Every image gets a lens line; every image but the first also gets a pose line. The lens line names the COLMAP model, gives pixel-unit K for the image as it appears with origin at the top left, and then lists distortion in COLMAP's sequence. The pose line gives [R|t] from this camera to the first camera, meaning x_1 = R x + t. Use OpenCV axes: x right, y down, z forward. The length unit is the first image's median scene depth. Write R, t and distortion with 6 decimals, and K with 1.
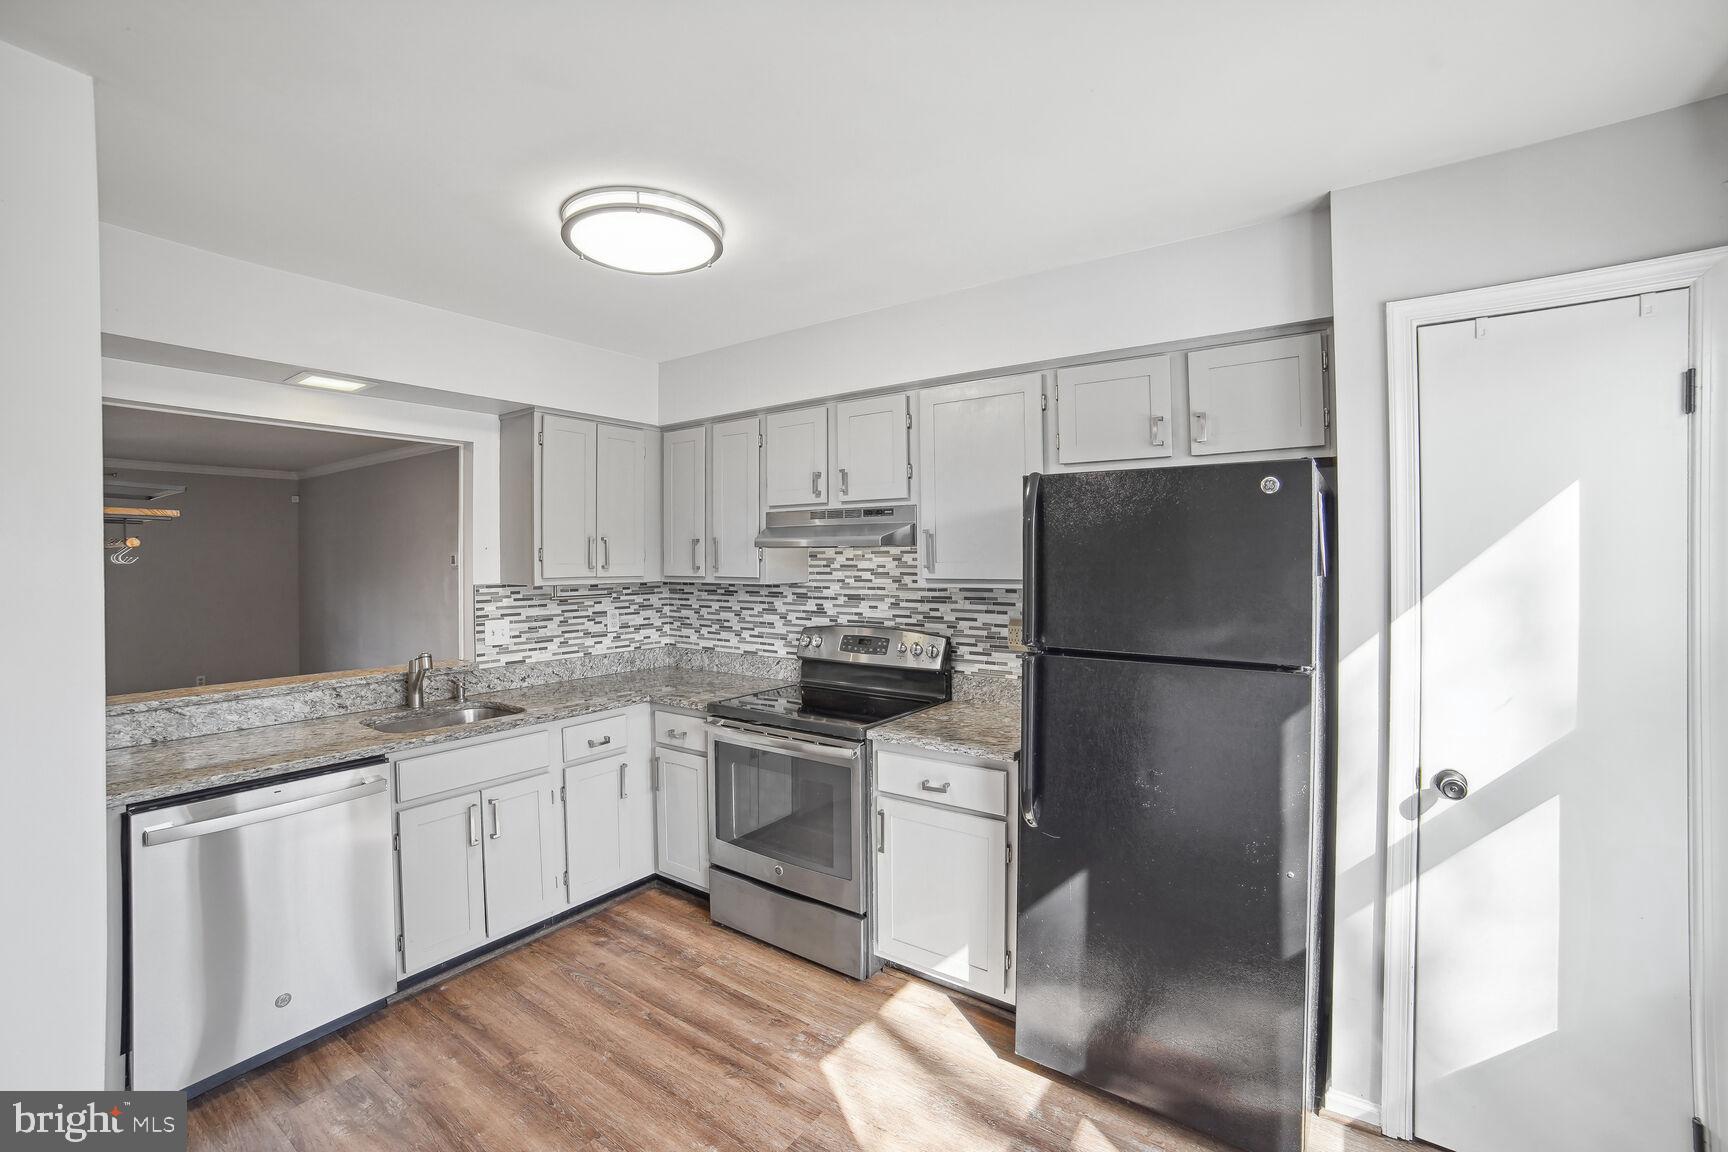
lens RADIAL K [[729.1, 0, 864.1], [0, 729.1, 562.3], [0, 0, 1]] dist [-0.051146, 0.000294]
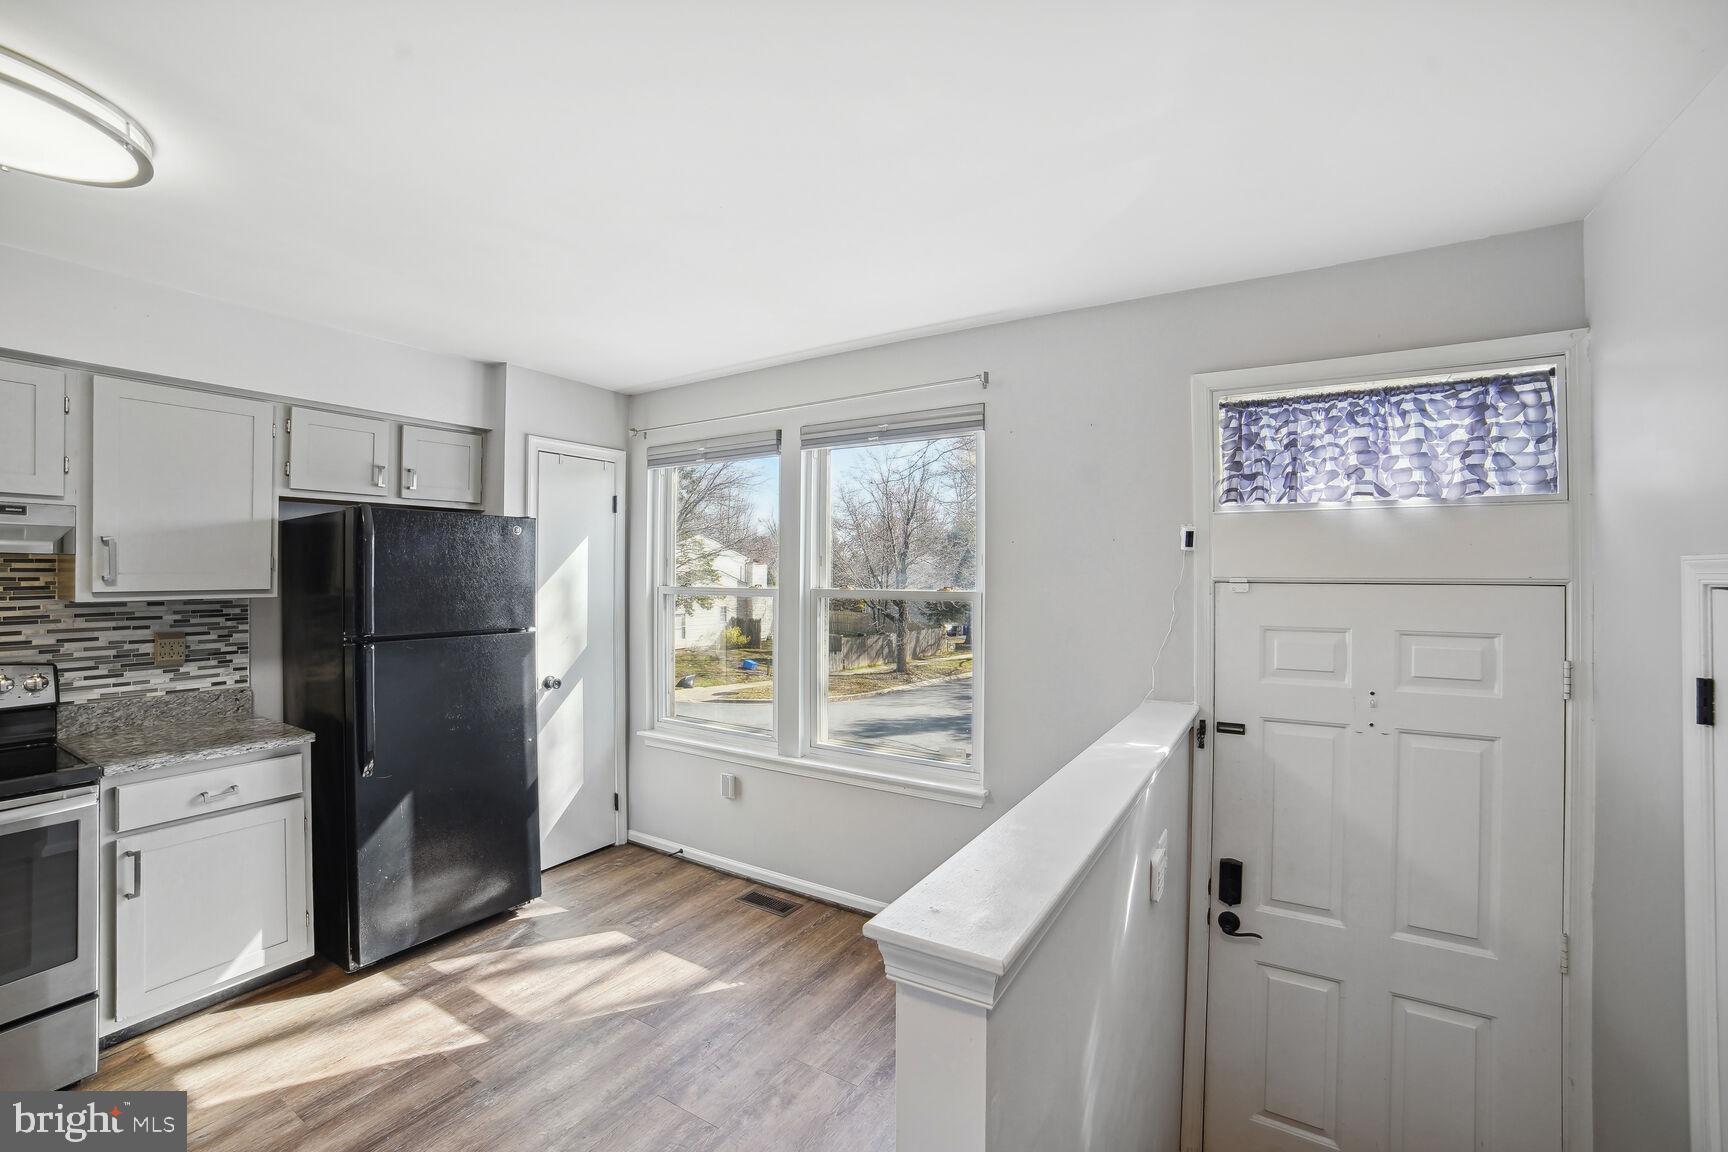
lens RADIAL K [[729.1, 0, 866.3], [0, 729.1, 571.0], [0, 0, 1]] dist [-0.051146, 0.000294]
pose [[-0.069608, 0.002428, 0.997571, -0.878001], [0.004819, 0.999986, -0.002098, 0.004106], [-0.997563, 0.004661, -0.069618, 0.159281]]
